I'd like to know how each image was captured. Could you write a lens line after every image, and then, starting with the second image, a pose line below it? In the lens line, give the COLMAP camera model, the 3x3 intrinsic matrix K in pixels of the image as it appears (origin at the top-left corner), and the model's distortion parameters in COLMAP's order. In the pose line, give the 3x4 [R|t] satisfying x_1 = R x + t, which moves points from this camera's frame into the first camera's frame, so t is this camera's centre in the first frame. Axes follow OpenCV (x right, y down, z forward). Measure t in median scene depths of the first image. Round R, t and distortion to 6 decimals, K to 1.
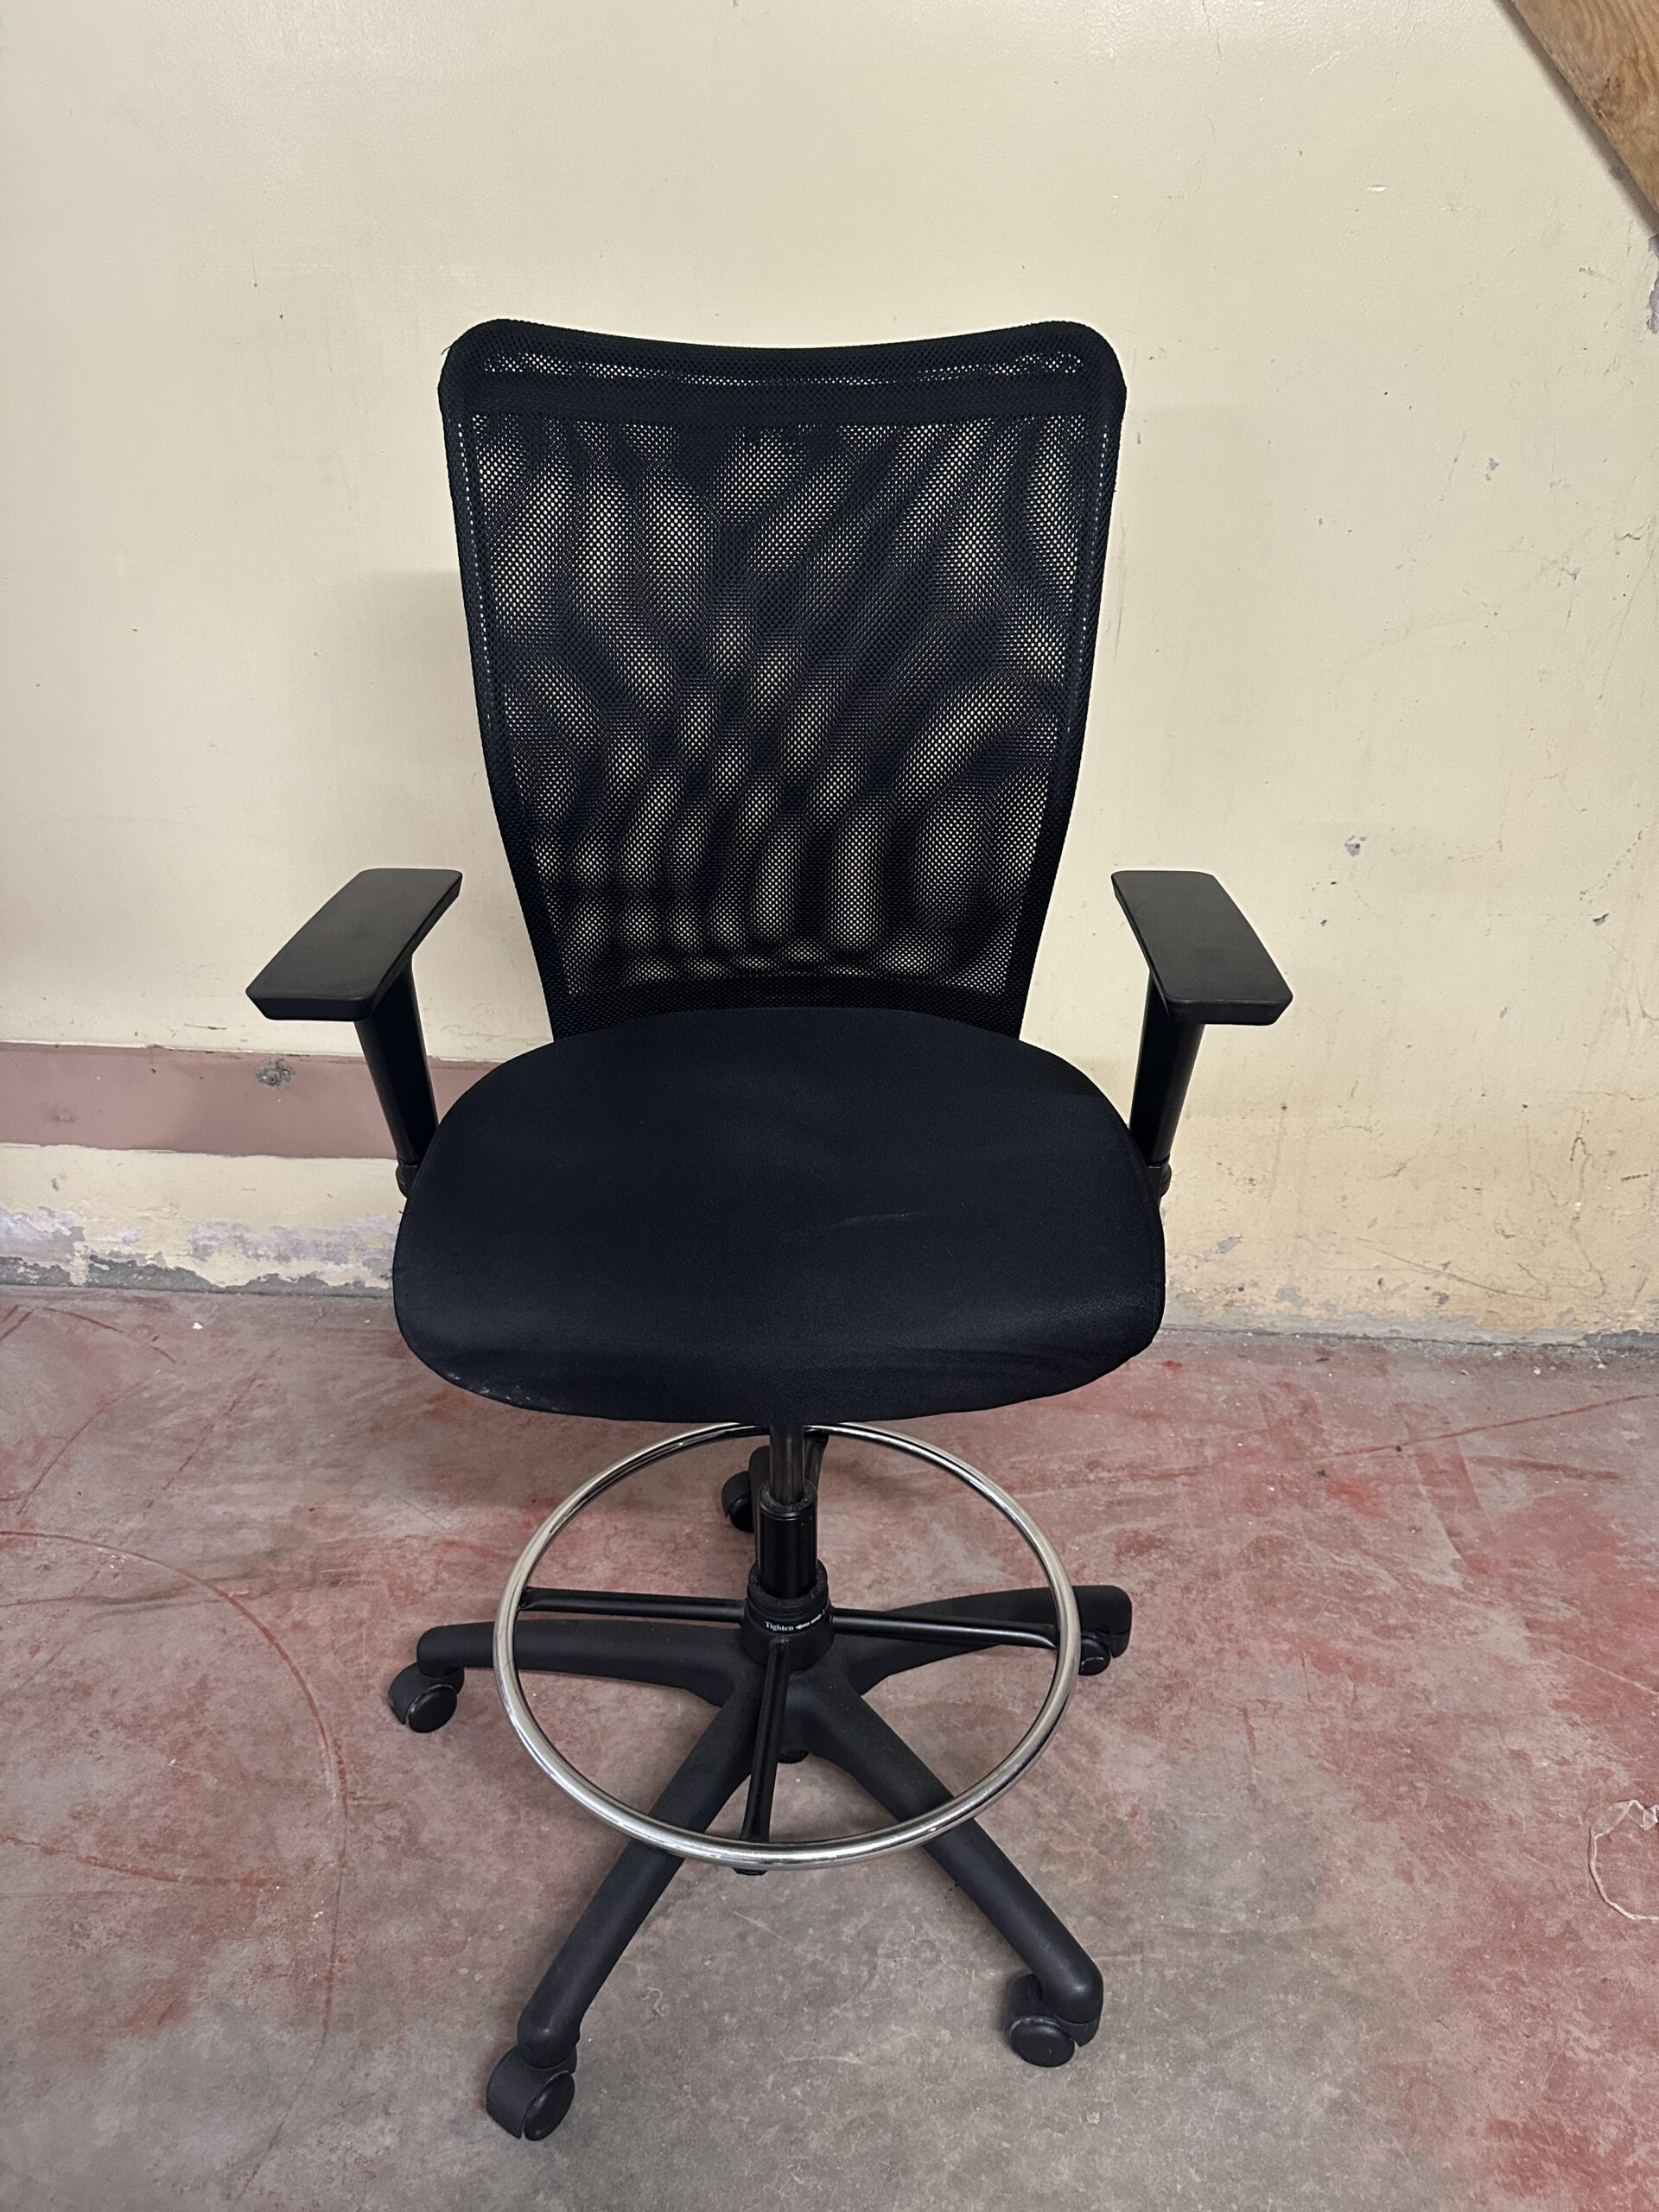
lens RADIAL K [[1515.9, 0, 837.7], [0, 1515.9, 1110.6], [0, 0, 1]] dist [0.004986, -0.011583]
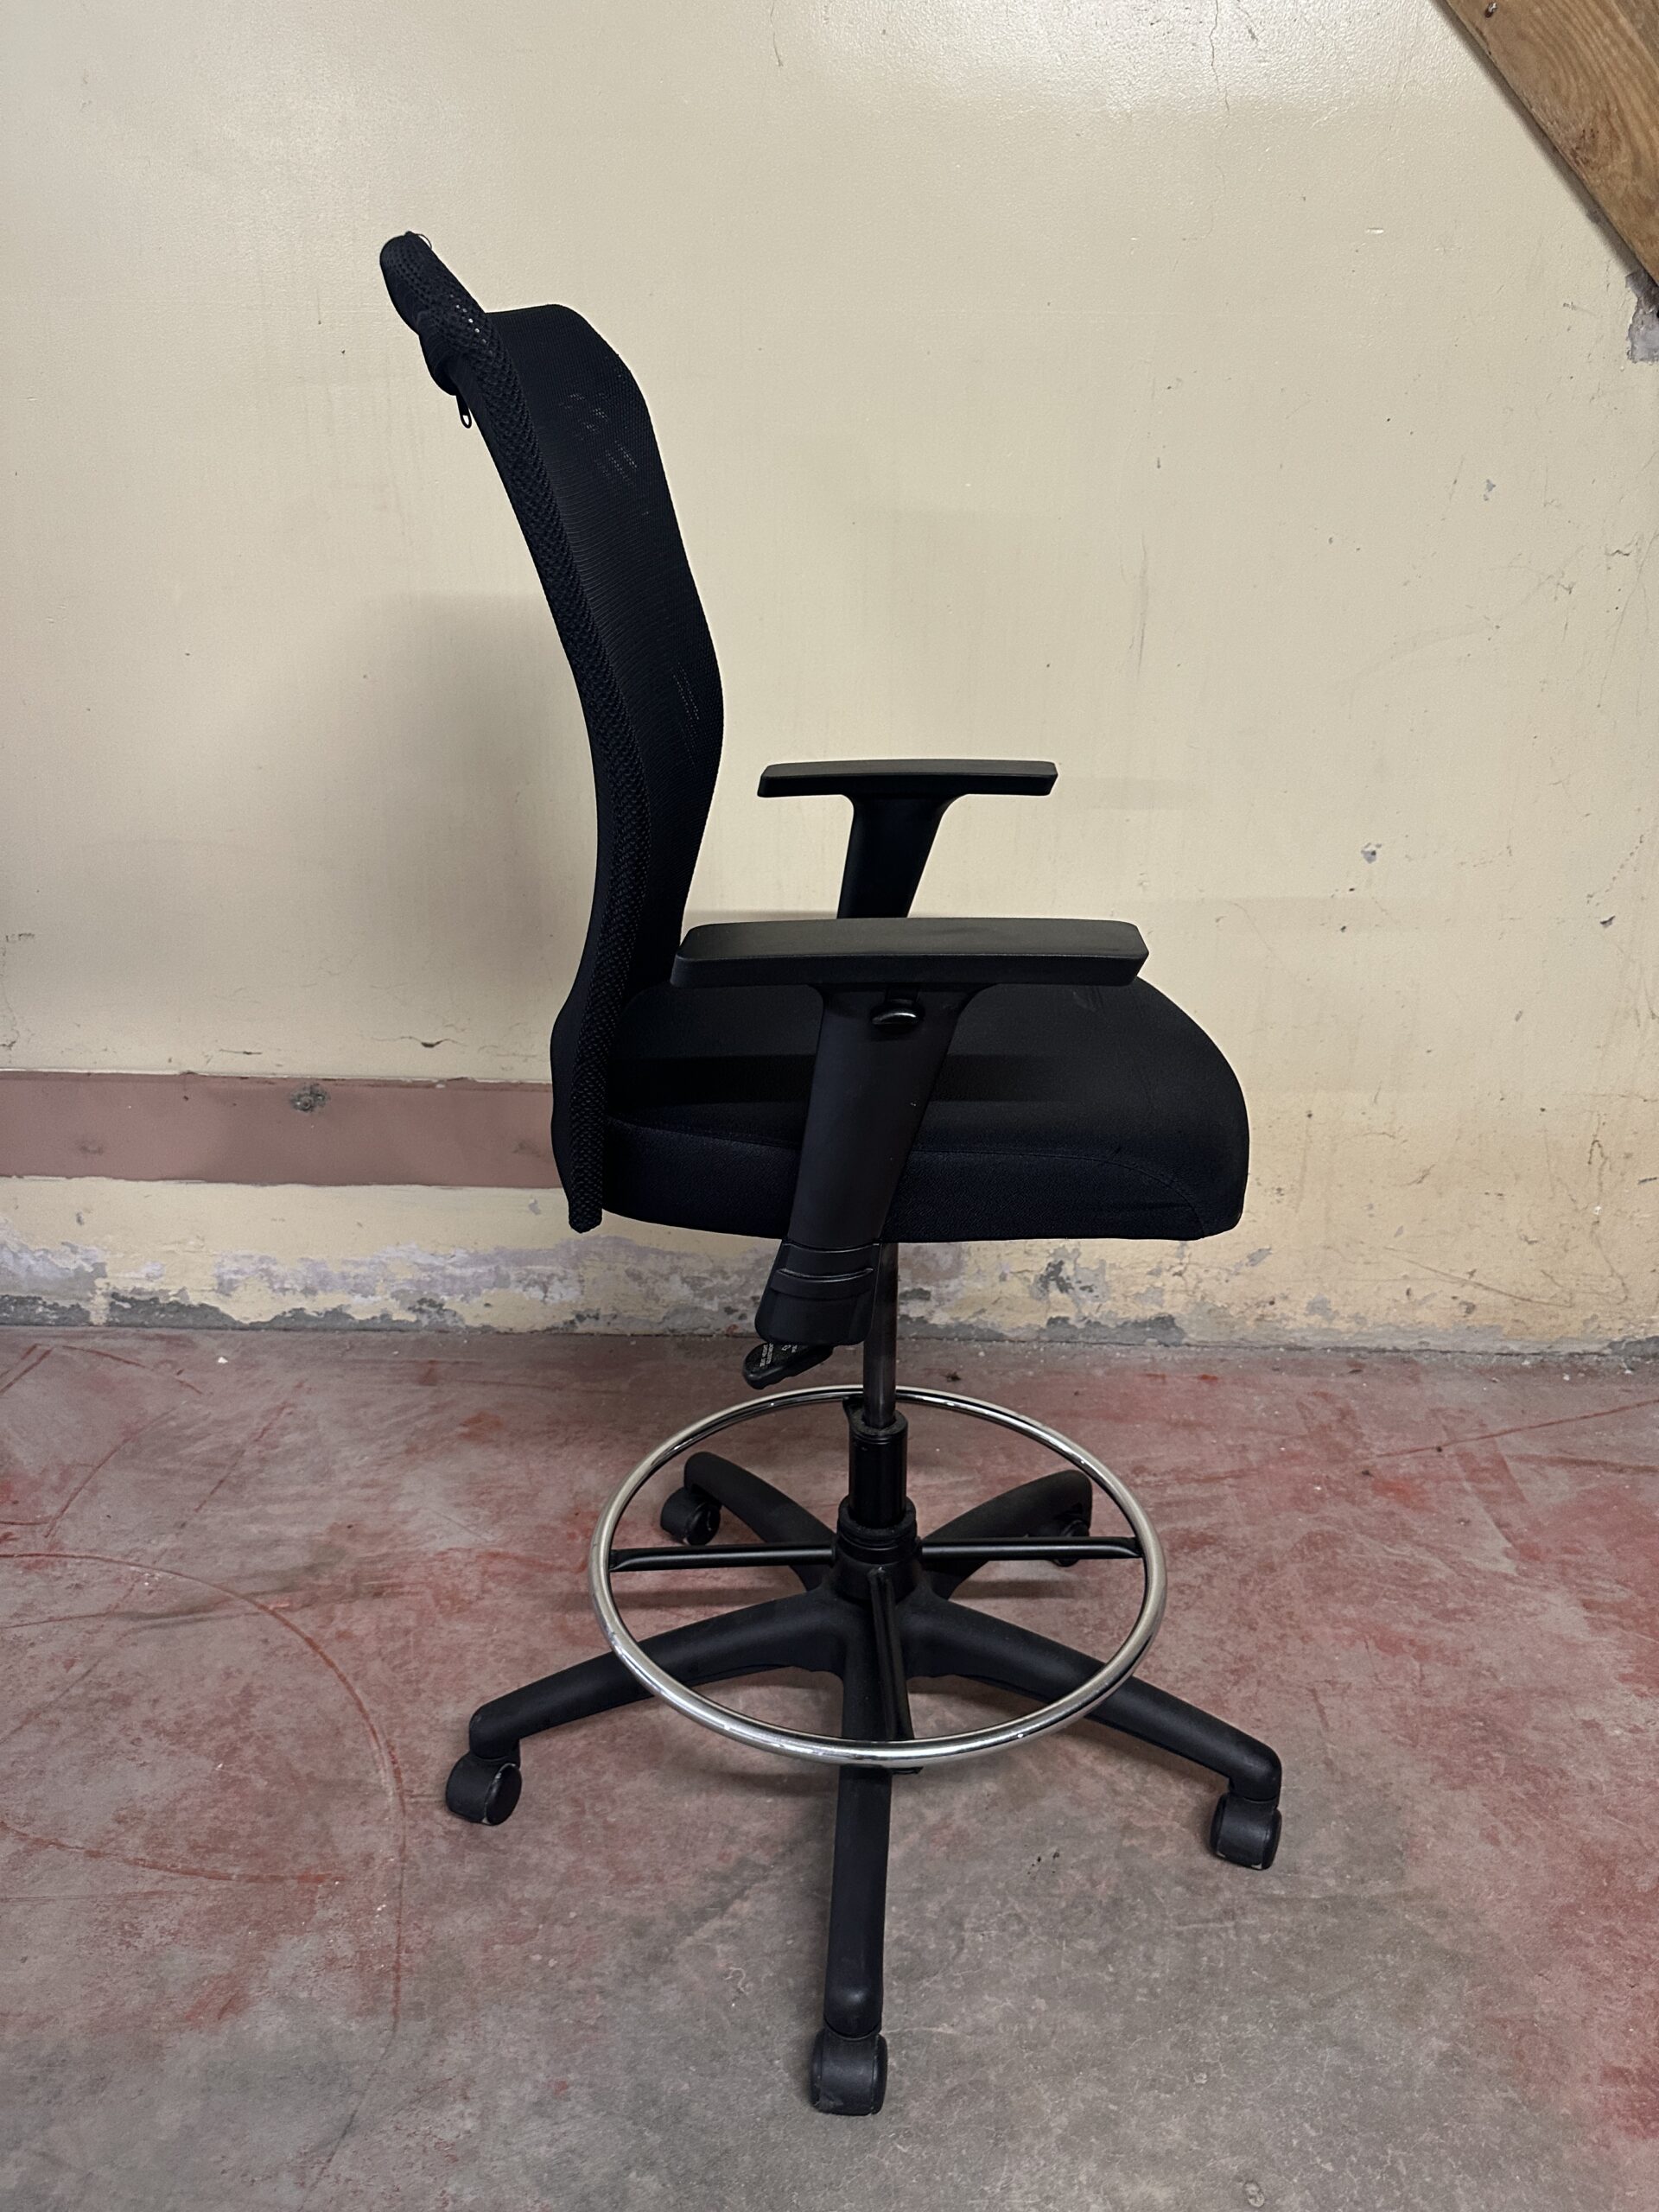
lens RADIAL K [[1517.6, 0, 850.9], [0, 1517.6, 1107.0], [0, 0, 1]] dist [-0.000499, -0.006136]
pose [[0.999432, -0.014348, 0.030506, -0.057752], [0.016985, 0.995975, -0.088012, 0.098820], [-0.029120, 0.088480, 0.995652, -0.009098]]
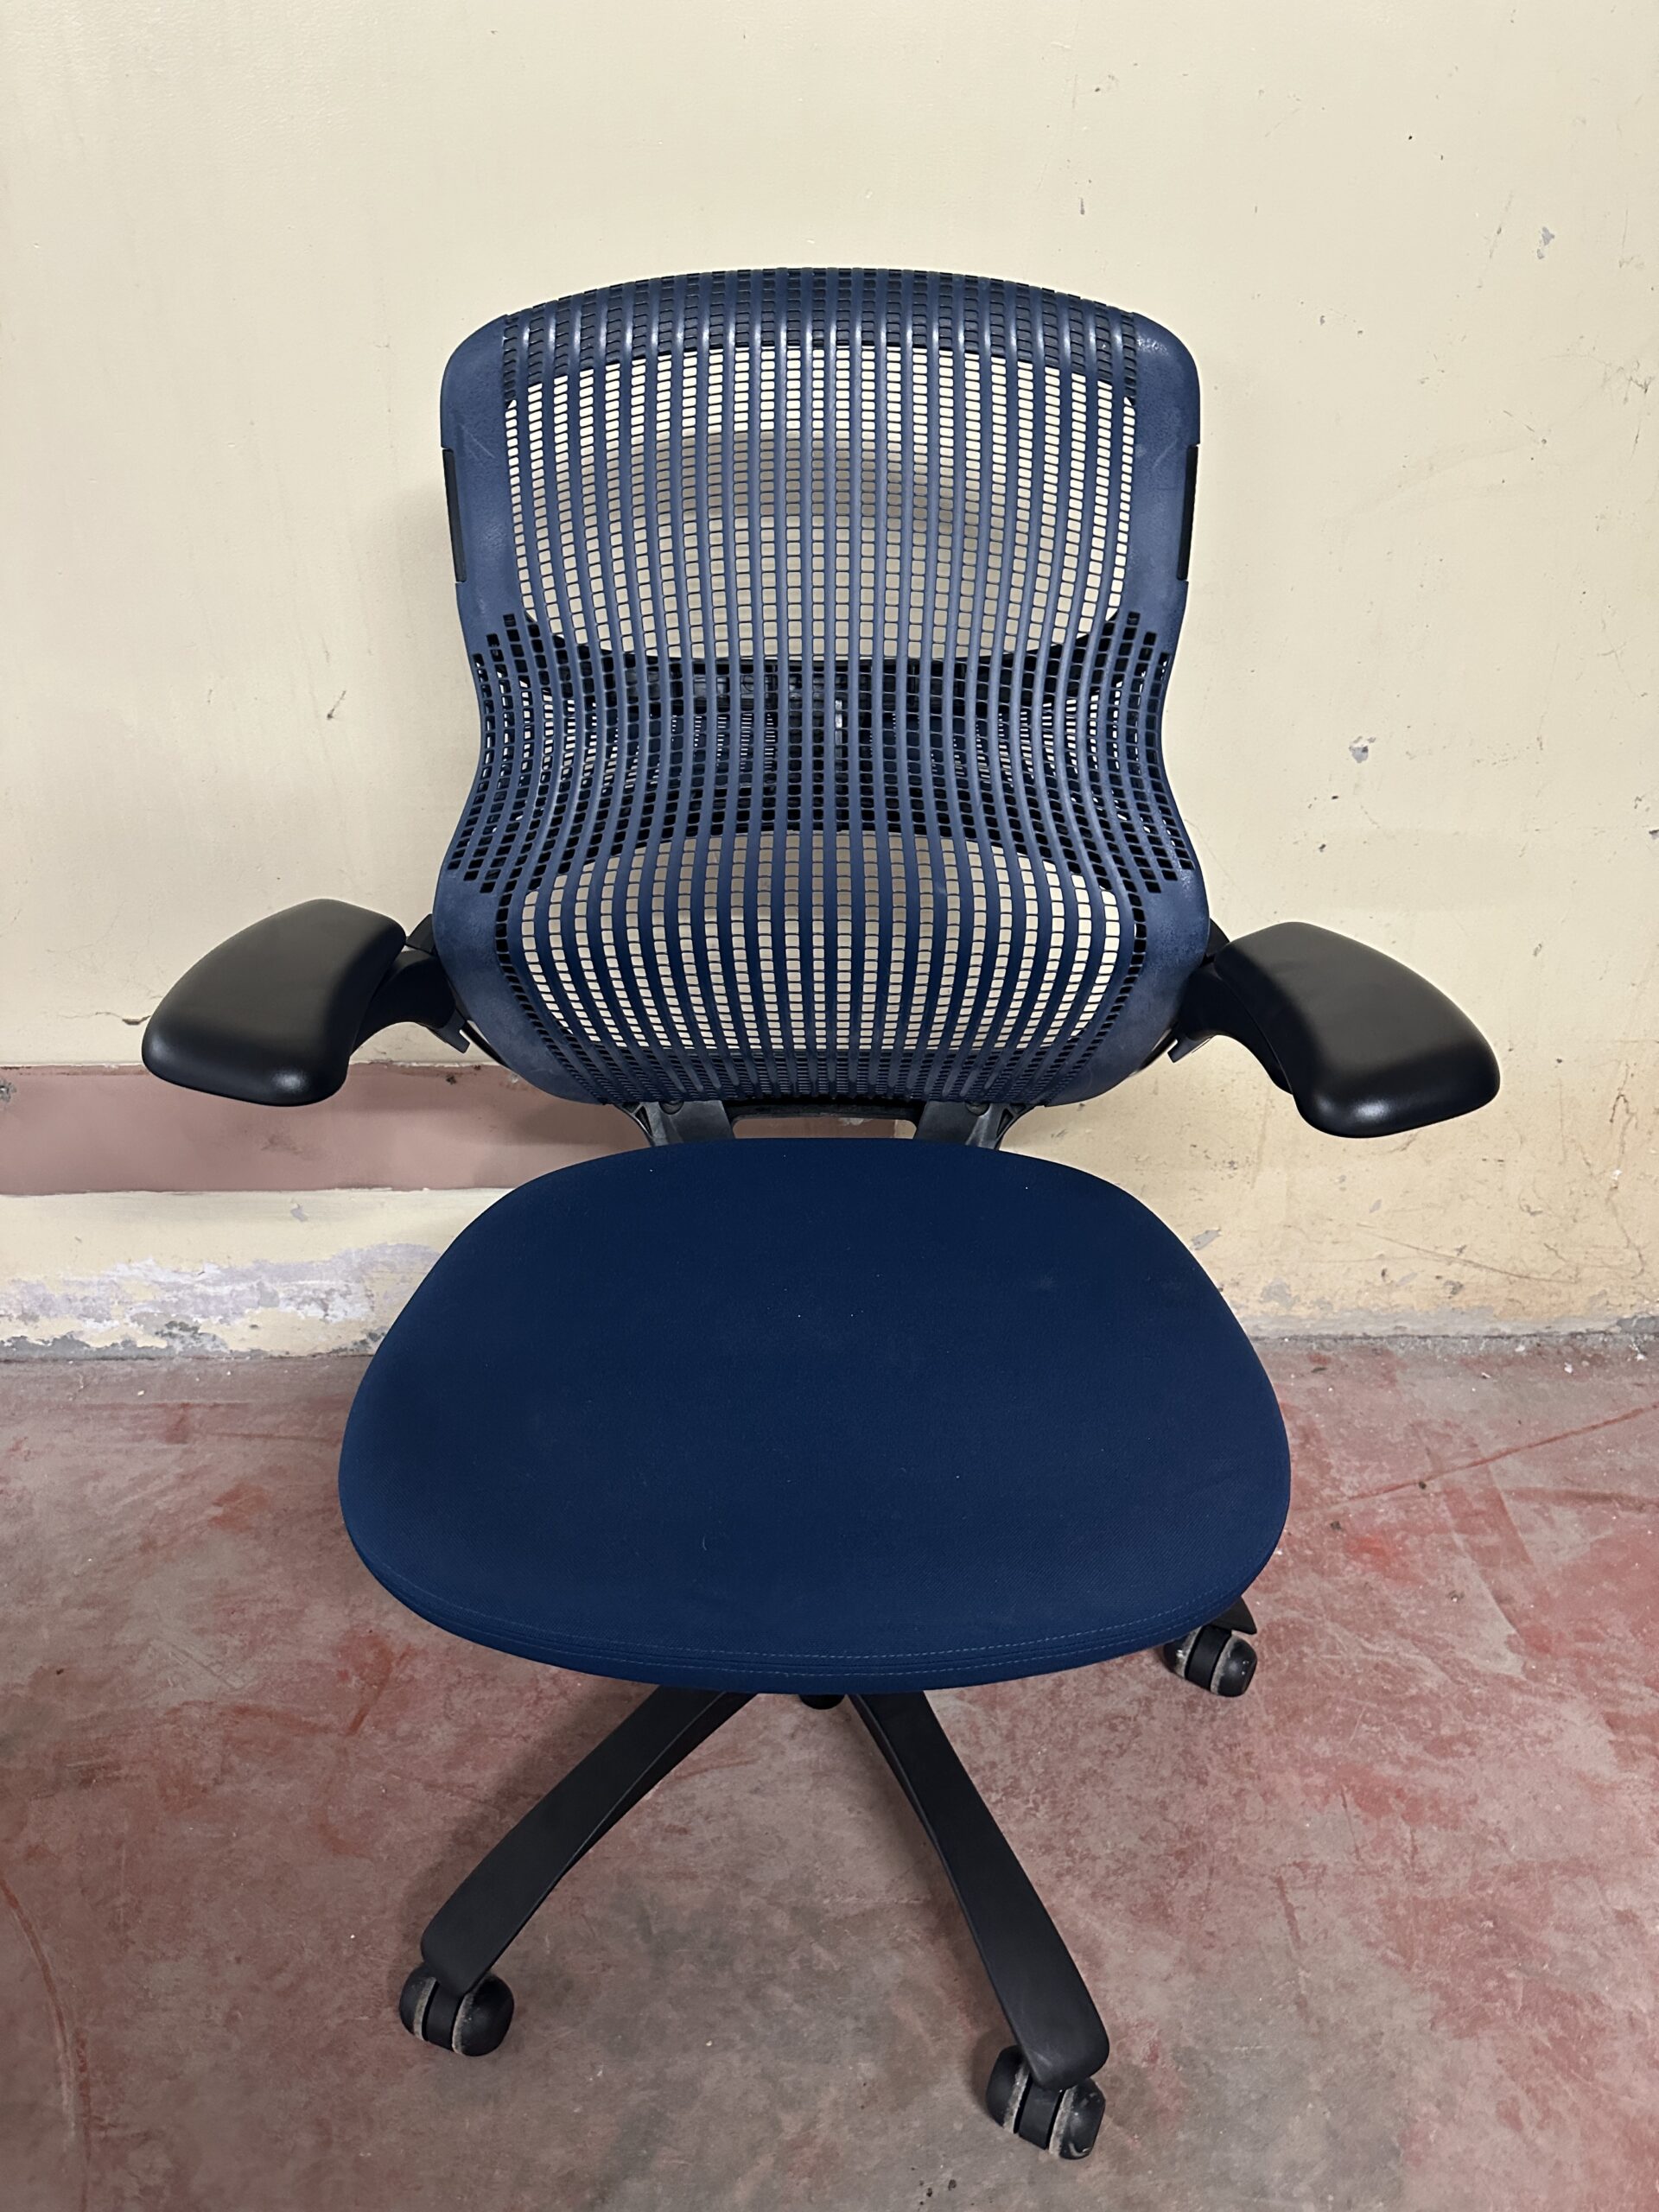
lens RADIAL K [[1532.1, 0, 830.1], [0, 1532.1, 1097.3], [0, 0, 1]] dist [-0.006385, -0.003784]
pose [[0.996733, -0.049244, 0.064020, 0.007754], [0.045575, 0.997301, 0.057569, -0.062042], [-0.066682, -0.054463, 0.996287, 0.256014]]
